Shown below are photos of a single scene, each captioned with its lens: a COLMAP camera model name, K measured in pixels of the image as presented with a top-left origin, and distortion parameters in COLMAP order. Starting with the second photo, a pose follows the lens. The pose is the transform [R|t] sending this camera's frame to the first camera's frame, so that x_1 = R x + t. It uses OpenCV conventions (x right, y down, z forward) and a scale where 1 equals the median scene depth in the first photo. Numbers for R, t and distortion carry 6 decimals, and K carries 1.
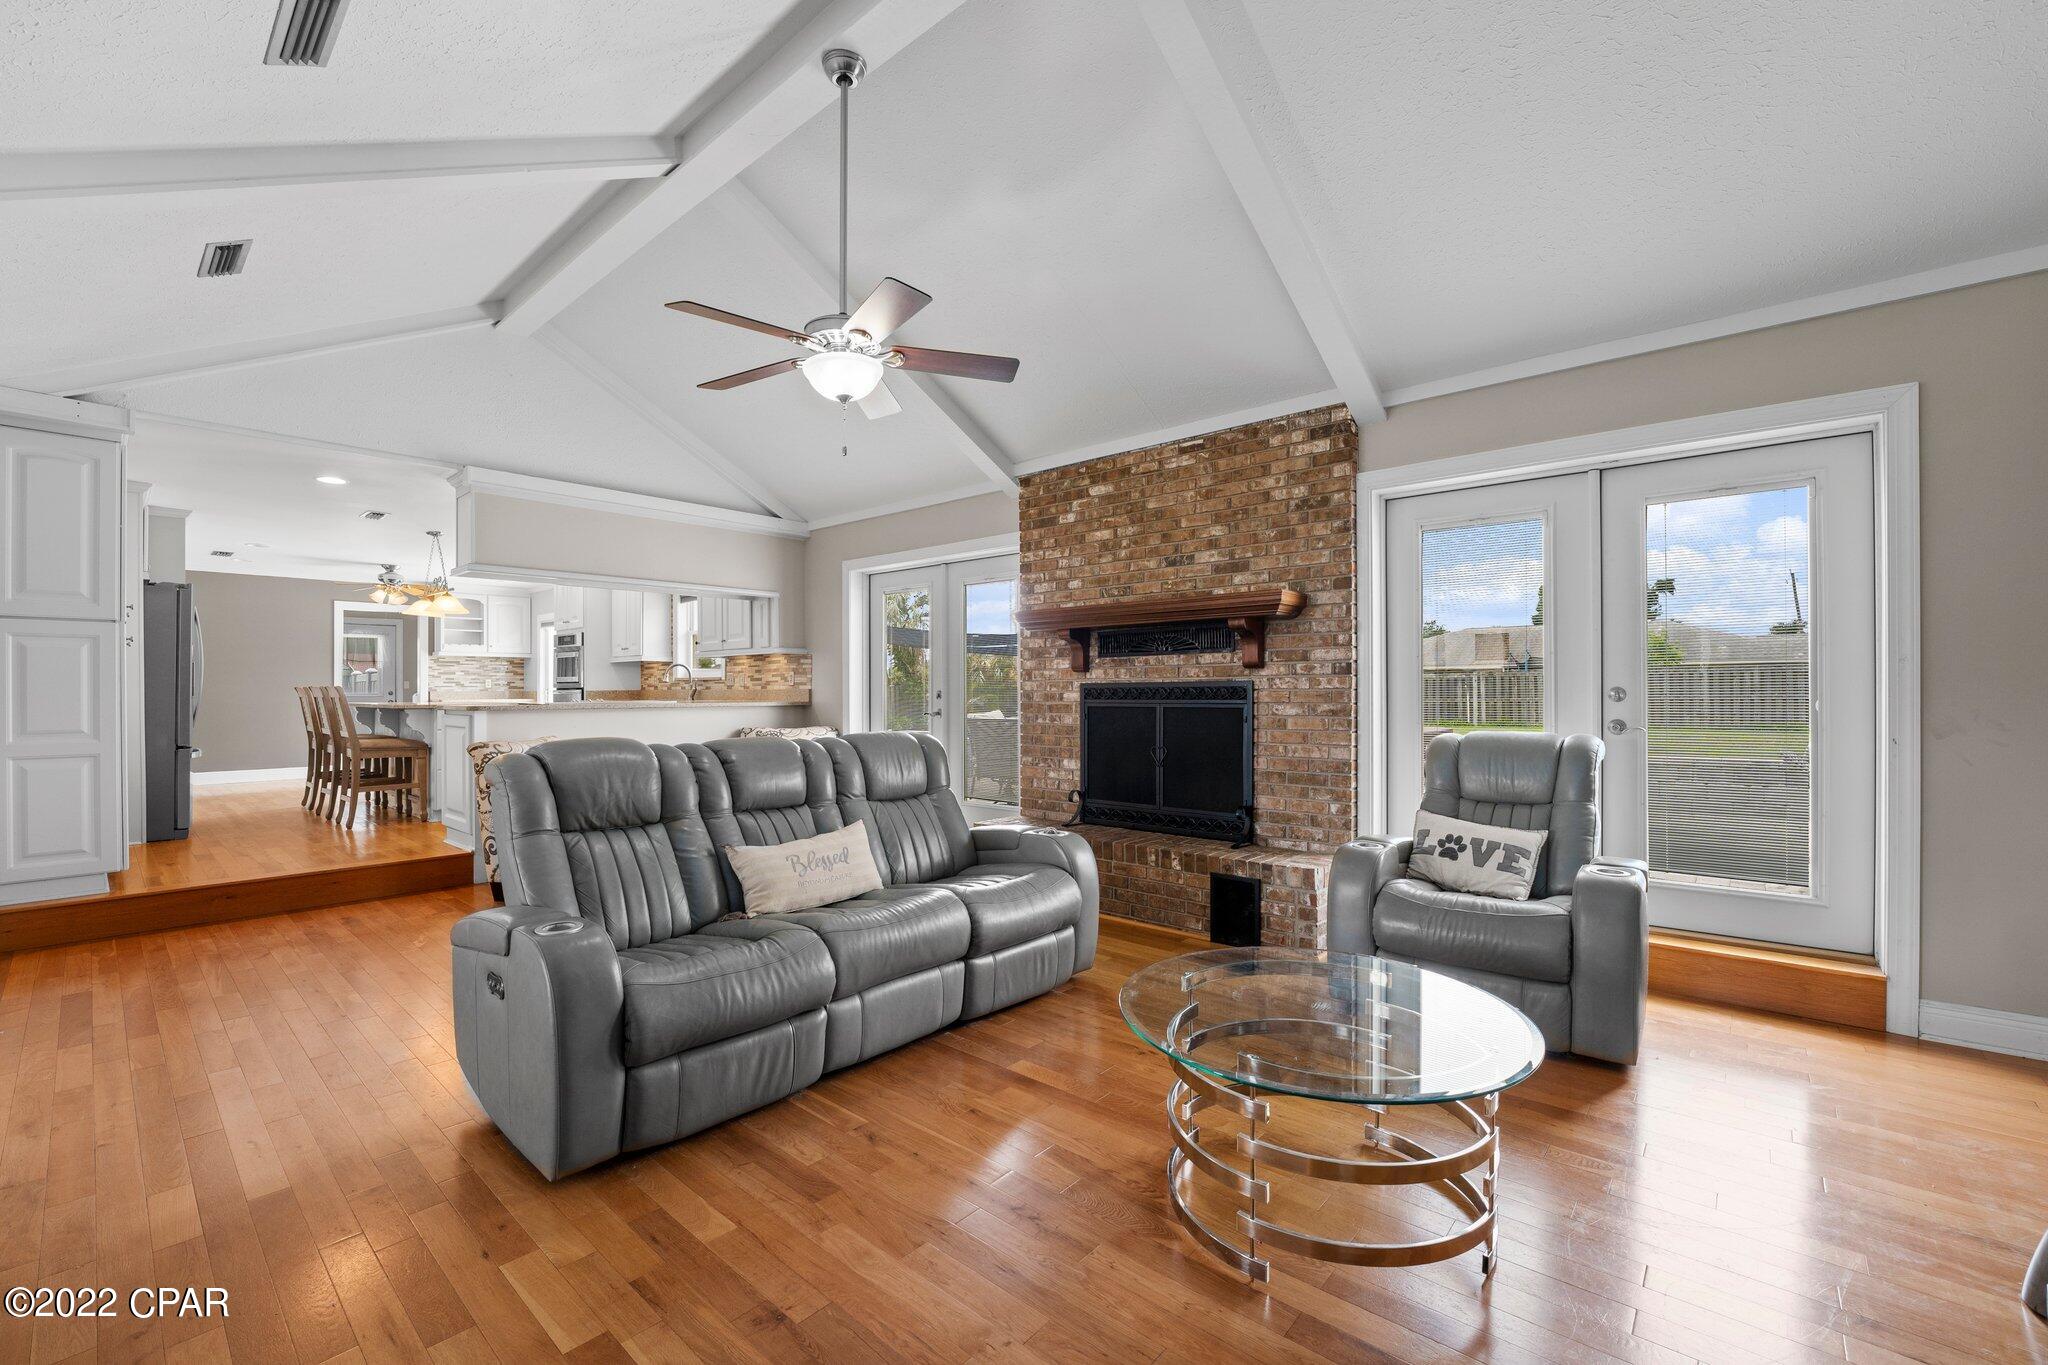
lens RADIAL K [[854.0, 0, 982.4], [0, 854.0, 688.0], [0, 0, 1]] dist [-0.005678, 0.000203]
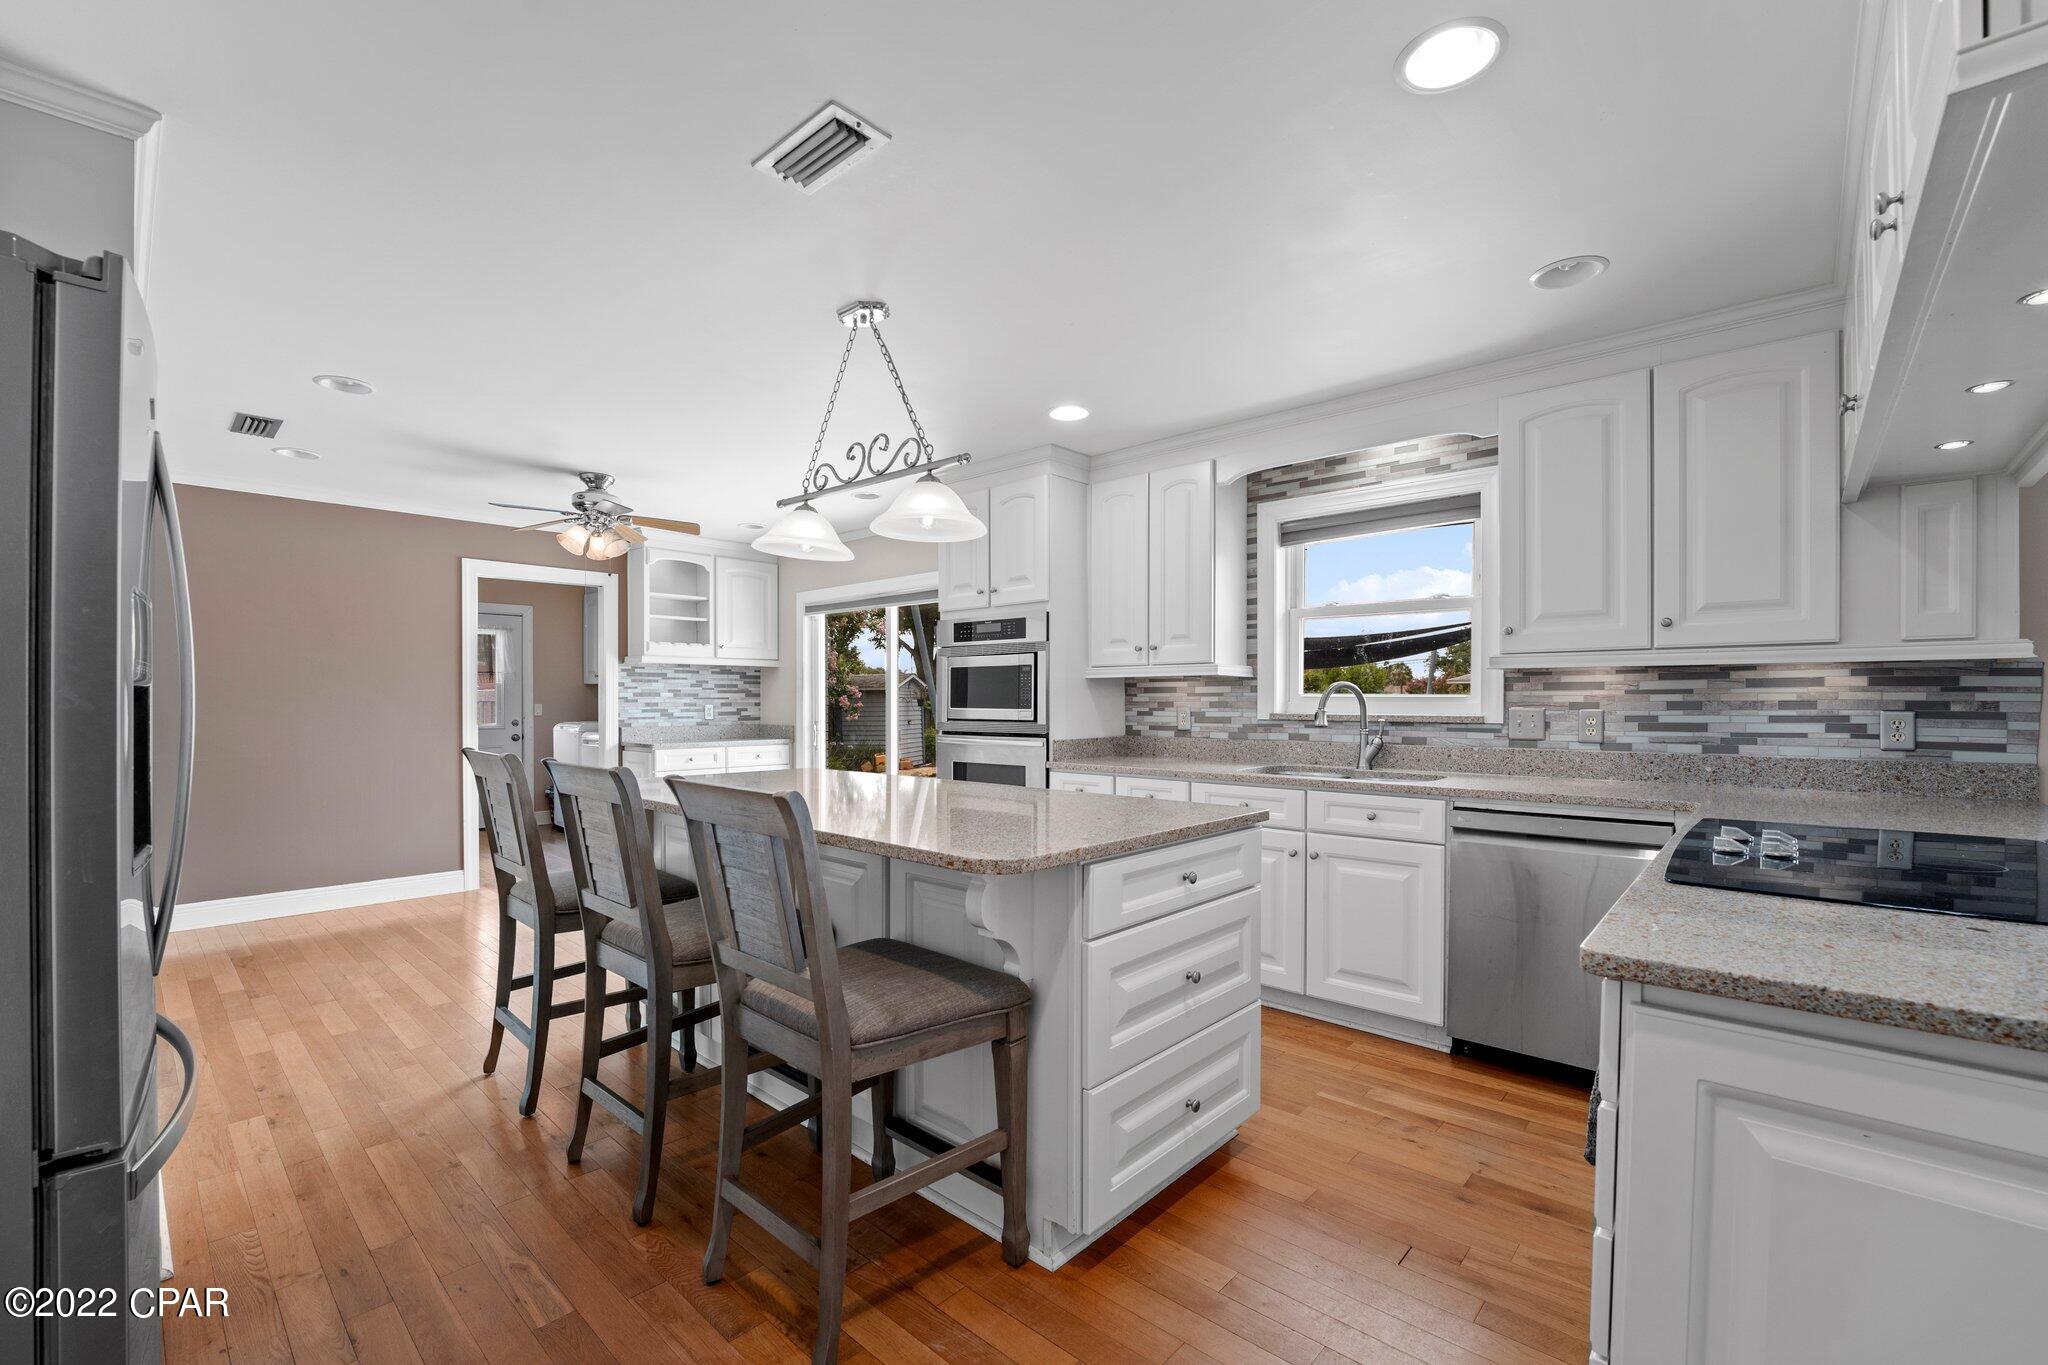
lens RADIAL K [[854.0, 0, 1008.9], [0, 854.0, 694.6], [0, 0, 1]] dist [-0.005678, 0.000203]
pose [[0.999959, 0.004177, 0.008003, -0.421155], [-0.004131, 0.999975, -0.005798, -0.015698], [-0.008027, 0.005765, 0.999951, 0.462843]]
